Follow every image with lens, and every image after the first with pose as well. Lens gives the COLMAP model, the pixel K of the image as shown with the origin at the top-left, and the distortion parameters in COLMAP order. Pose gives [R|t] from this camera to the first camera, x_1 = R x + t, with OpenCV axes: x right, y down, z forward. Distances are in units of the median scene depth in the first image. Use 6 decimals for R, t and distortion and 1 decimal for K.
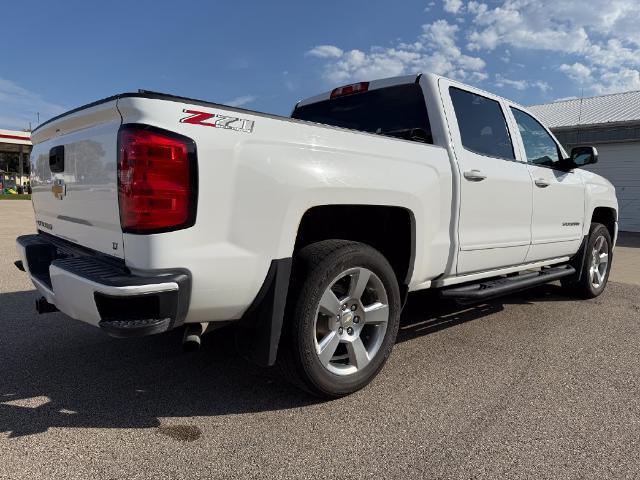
lens RADIAL K [[456.9, 0, 323.1], [0, 456.9, 240.2], [0, 0, 1]] dist [0.000698, -0.008733]
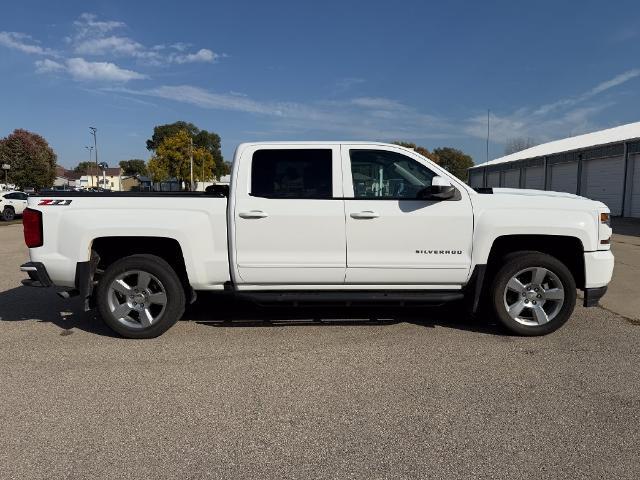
lens RADIAL K [[449.6, 0, 314.9], [0, 449.6, 239.4], [0, 0, 1]] dist [0.008736, 0.000231]
pose [[0.734444, 0.045611, -0.677134, 1.762853], [-0.041790, 0.998885, 0.021956, -0.129692], [0.677381, 0.012172, 0.735532, 0.134519]]
